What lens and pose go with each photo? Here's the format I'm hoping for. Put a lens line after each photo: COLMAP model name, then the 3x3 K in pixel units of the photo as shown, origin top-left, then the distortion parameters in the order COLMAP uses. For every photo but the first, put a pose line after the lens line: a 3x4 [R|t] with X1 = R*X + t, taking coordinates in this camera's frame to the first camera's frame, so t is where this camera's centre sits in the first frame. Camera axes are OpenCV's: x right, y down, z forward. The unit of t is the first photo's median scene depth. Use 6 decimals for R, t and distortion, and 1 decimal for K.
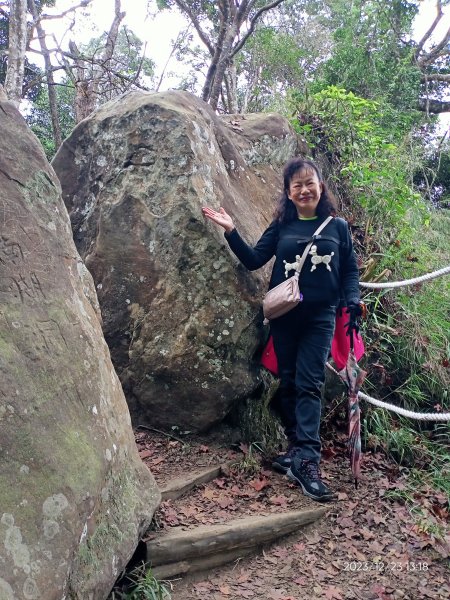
lens RADIAL K [[462.2, 0, 224.8], [0, 462.2, 301.1], [0, 0, 1]] dist [0.025469, -0.021215]
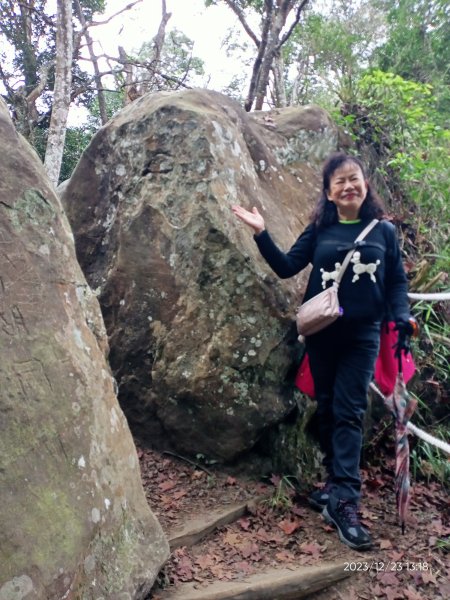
lens RADIAL K [[462.2, 0, 222.9], [0, 462.2, 302.5], [0, 0, 1]] dist [0.025469, -0.021215]
pose [[0.992328, -0.015256, -0.122686, 0.054845], [0.016610, 0.999812, 0.010022, -0.040082], [0.122510, -0.011983, 0.992395, 0.091665]]
